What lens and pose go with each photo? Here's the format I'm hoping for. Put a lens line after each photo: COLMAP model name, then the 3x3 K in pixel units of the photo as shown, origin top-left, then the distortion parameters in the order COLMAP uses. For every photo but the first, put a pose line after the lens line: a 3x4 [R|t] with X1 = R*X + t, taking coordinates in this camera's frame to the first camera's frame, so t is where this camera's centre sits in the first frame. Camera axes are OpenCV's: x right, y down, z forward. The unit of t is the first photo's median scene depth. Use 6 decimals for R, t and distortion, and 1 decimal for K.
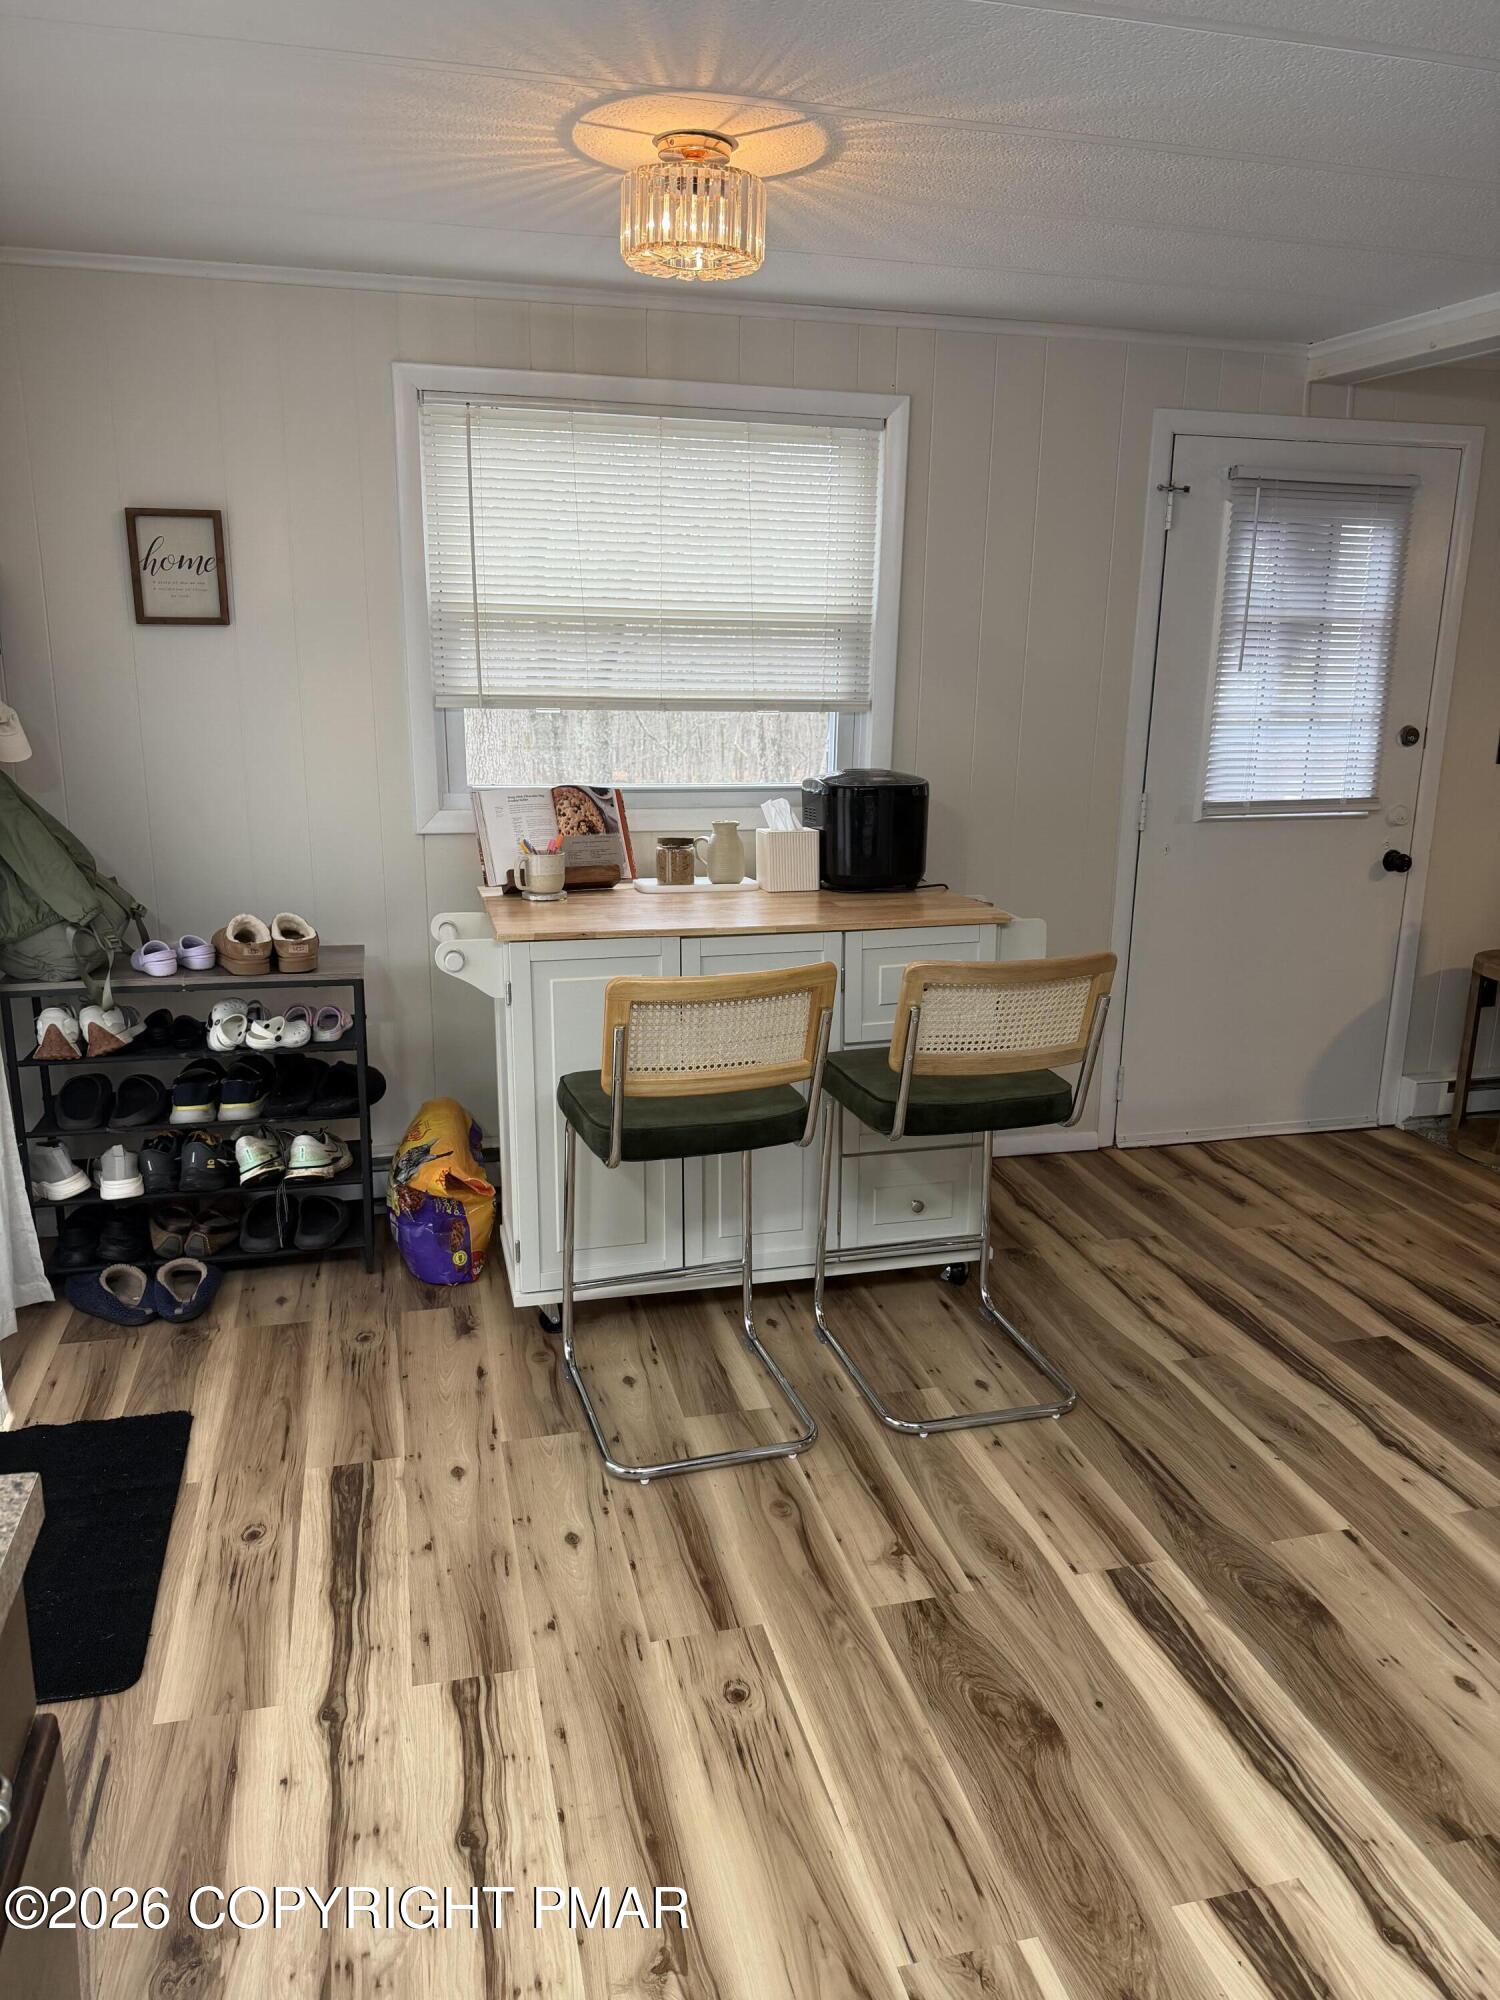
lens RADIAL K [[1418.6, 0, 750.0], [0, 1418.6, 1000.0], [0, 0, 1]] dist [0.001605, 0.000461]
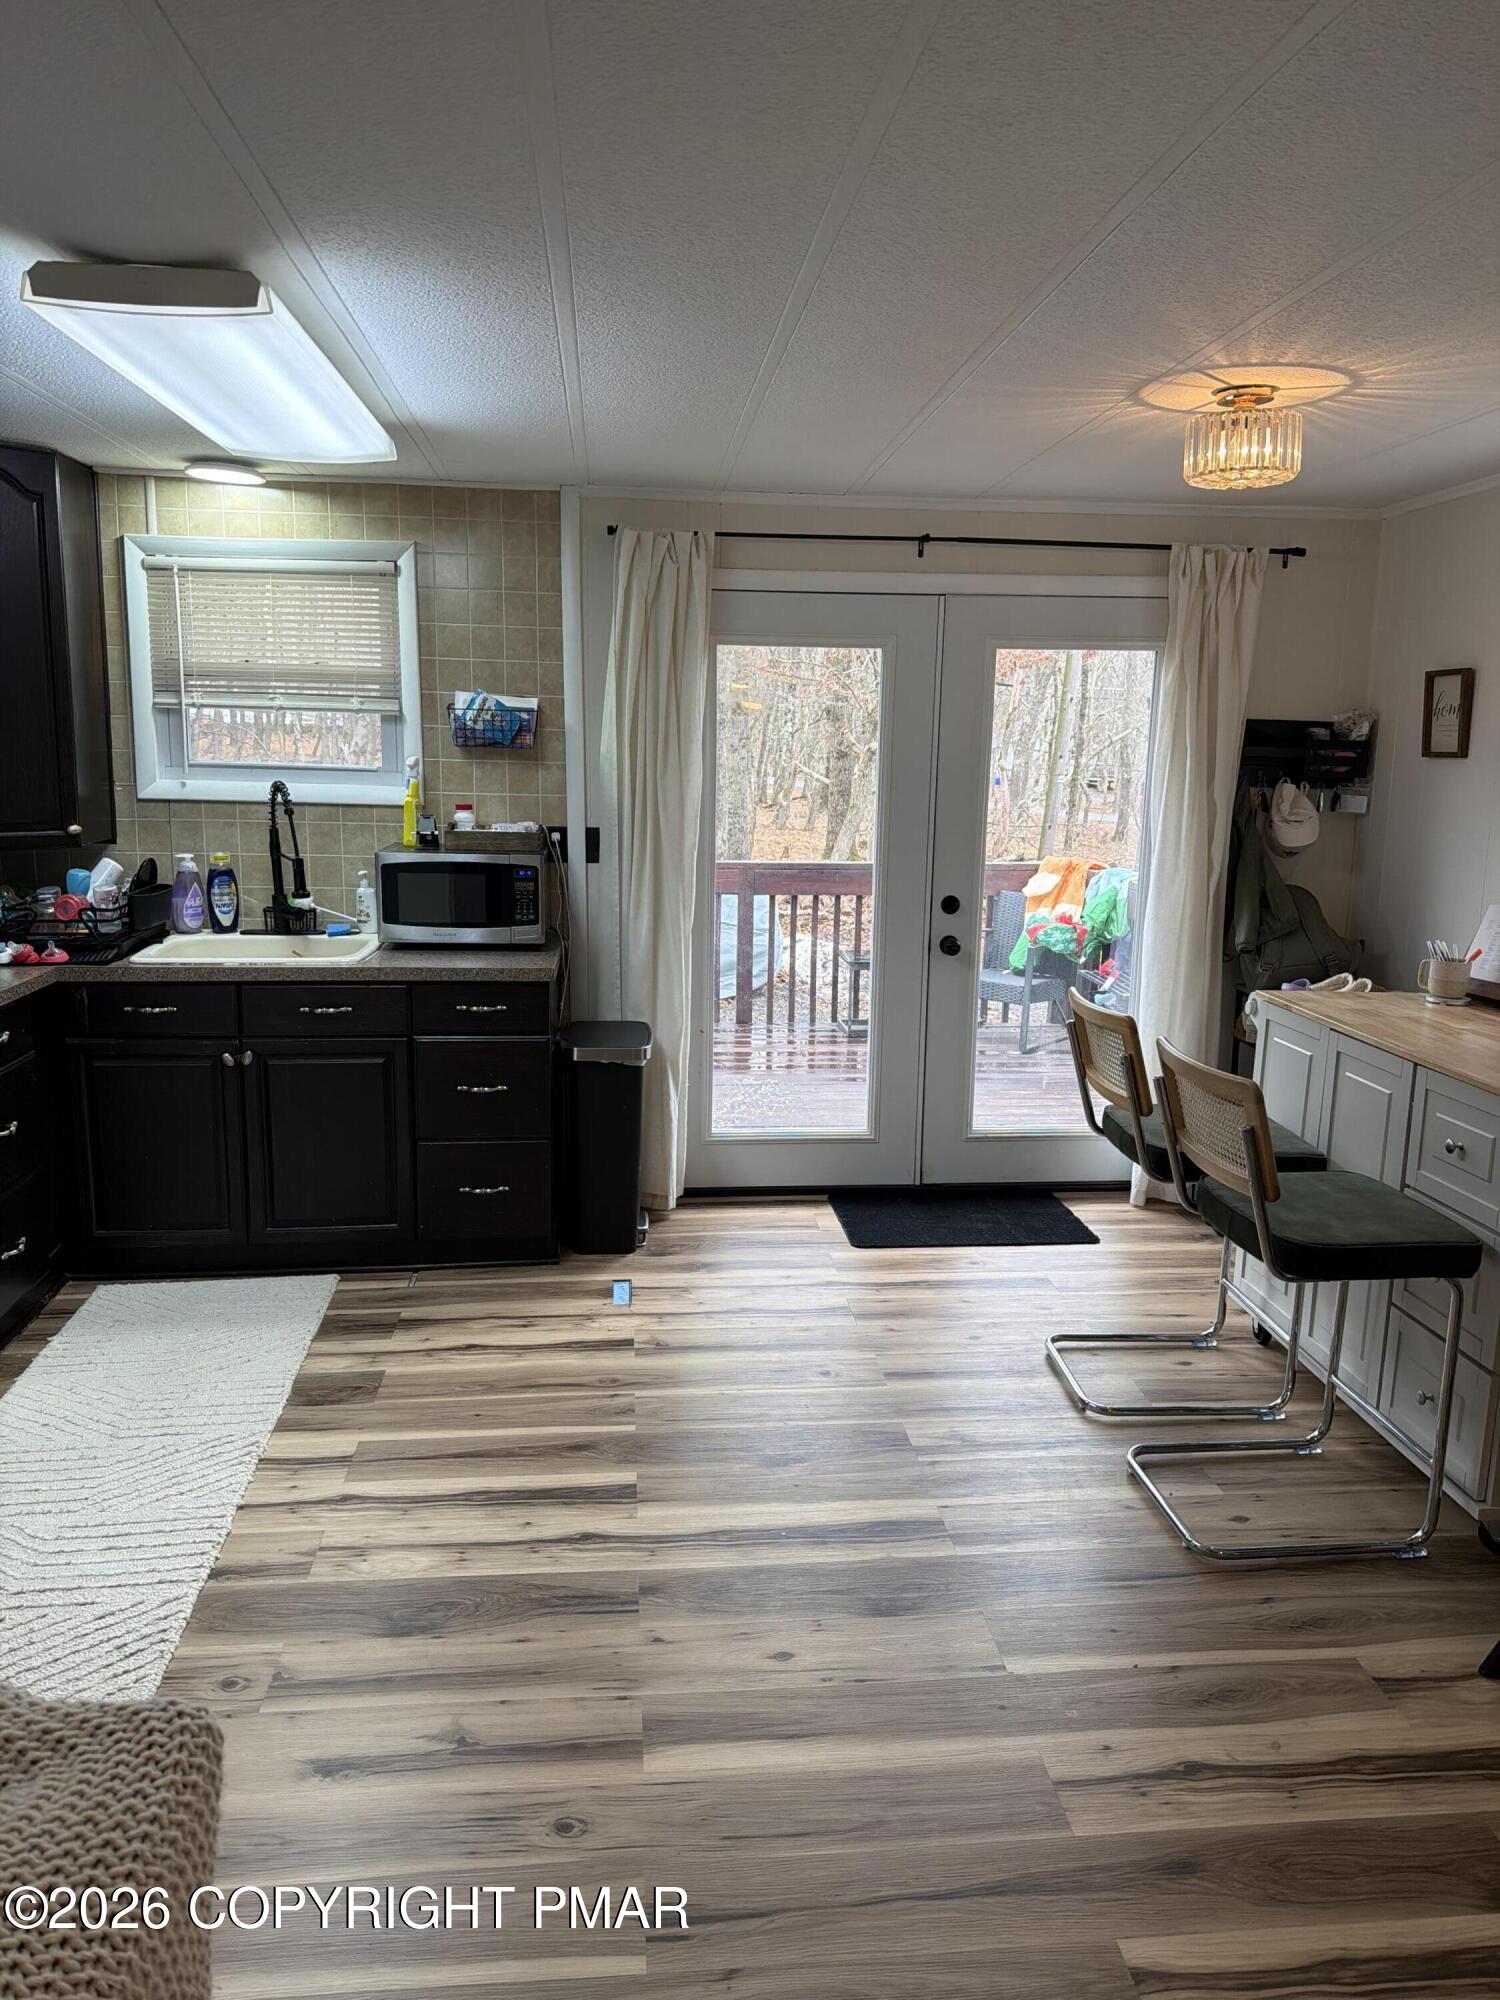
lens RADIAL K [[1402.5, 0, 755.6], [0, 1402.5, 1006.8], [0, 0, 1]] dist [0.136682, -0.232923]
pose [[-0.150377, 0.167199, -0.974388, 1.443481], [-0.265737, 0.942487, 0.202736, -0.221116], [0.952245, 0.289417, -0.097297, 0.882236]]
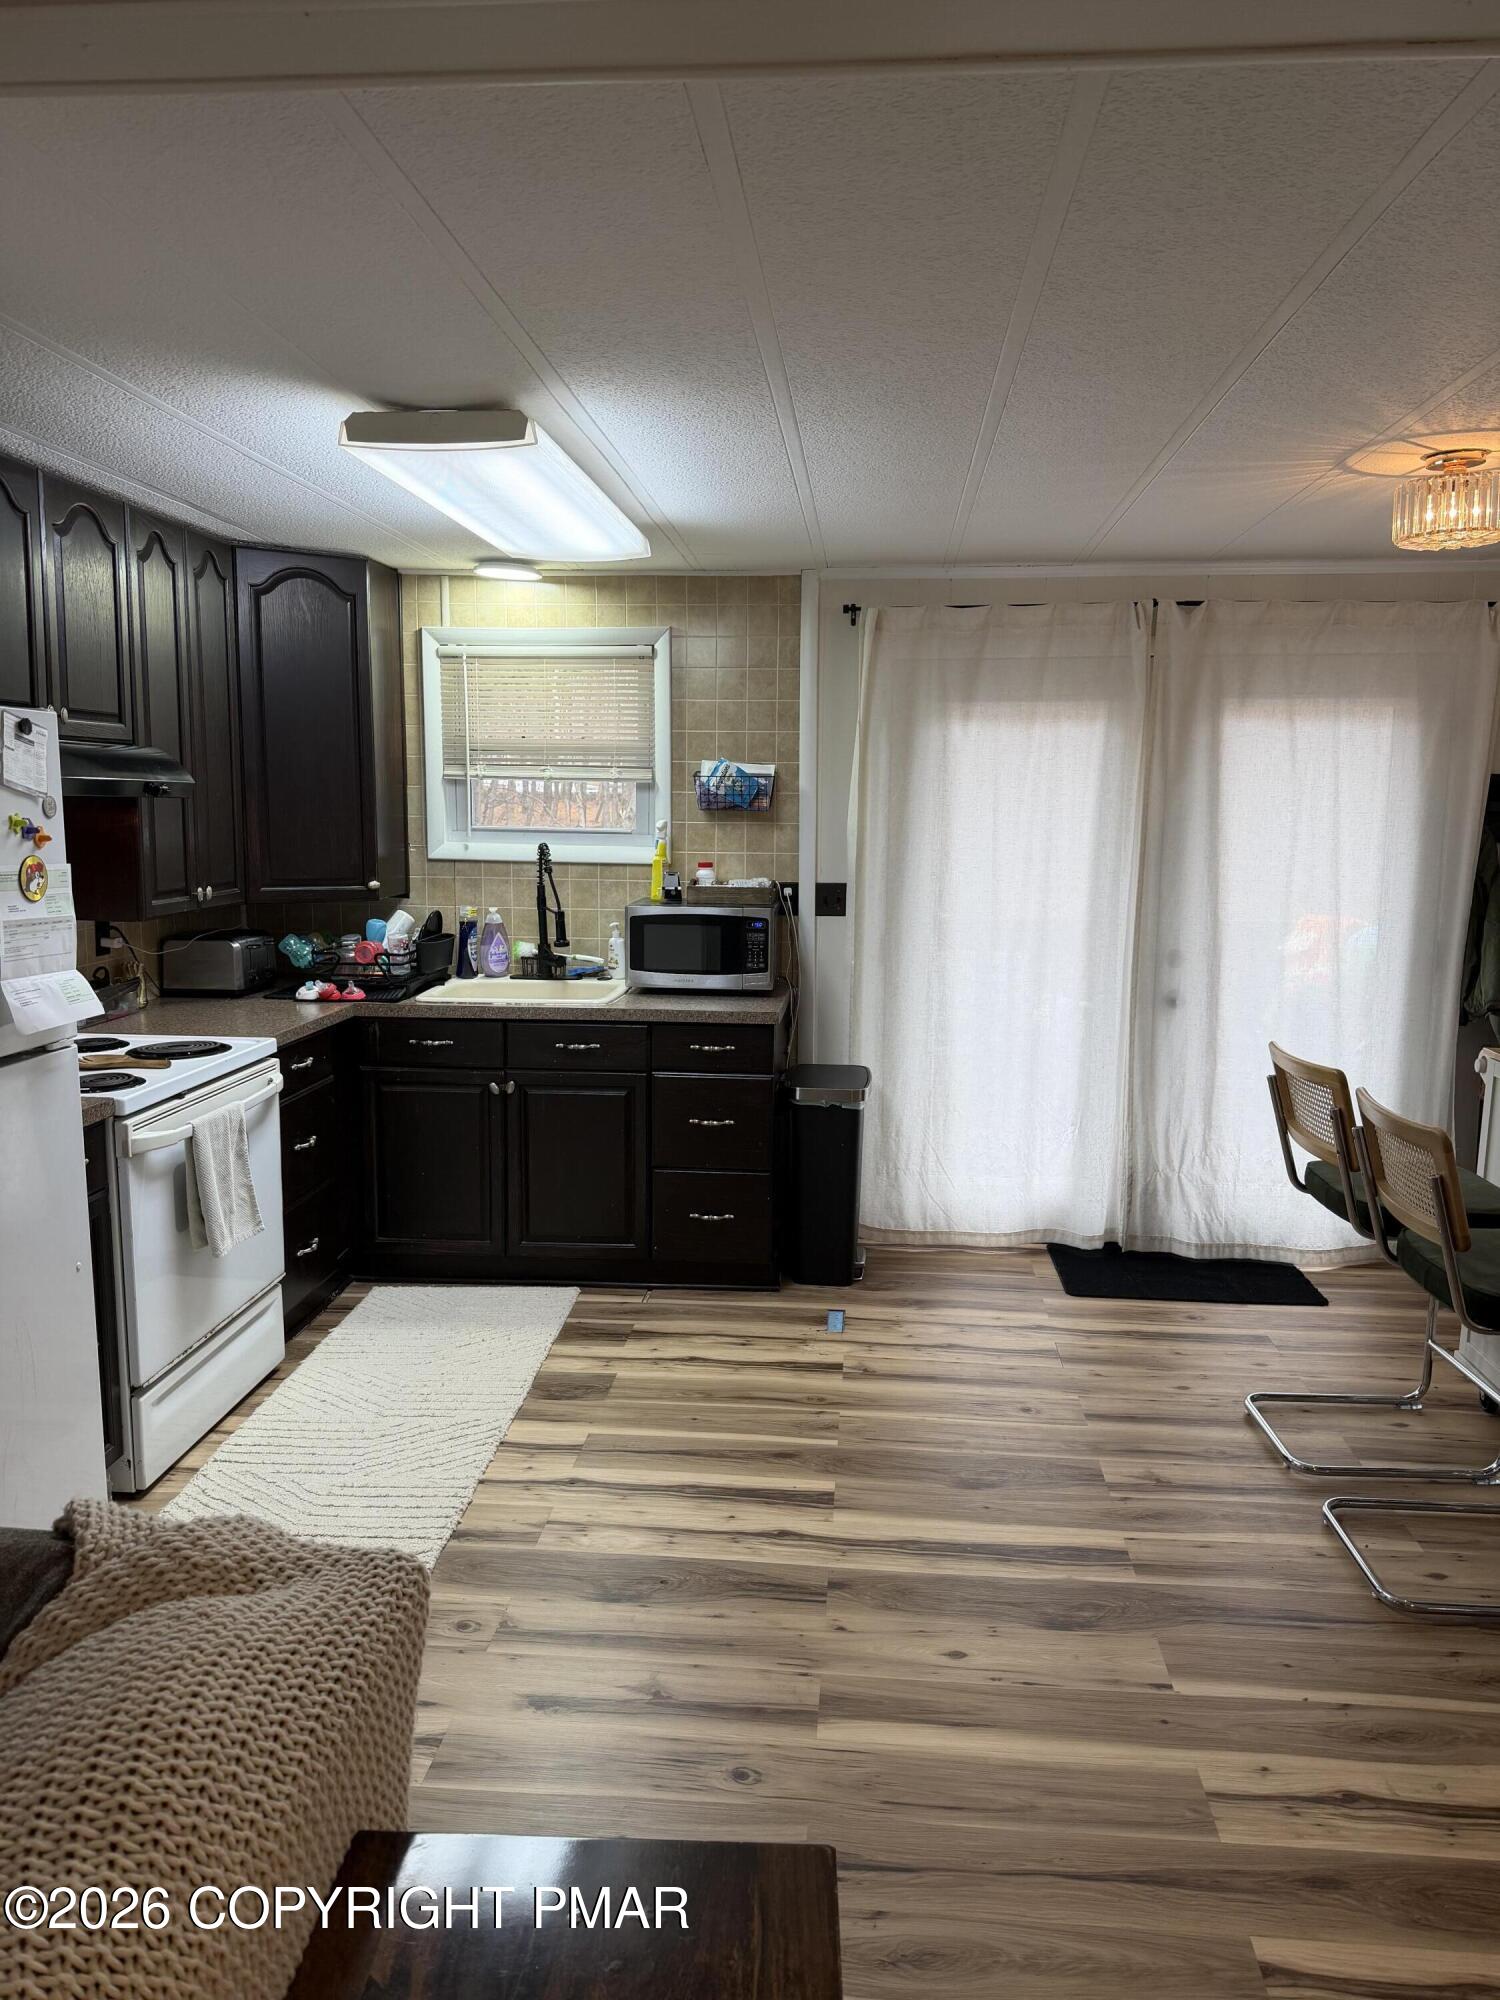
lens RADIAL K [[1405.5, 0, 760.1], [0, 1405.5, 1004.0], [0, 0, 1]] dist [0.172162, -0.241025]
pose [[-0.327357, 0.119202, -0.937352, 1.545965], [-0.249109, 0.946029, 0.207303, -0.240992], [0.911473, 0.301365, -0.279995, 0.961541]]
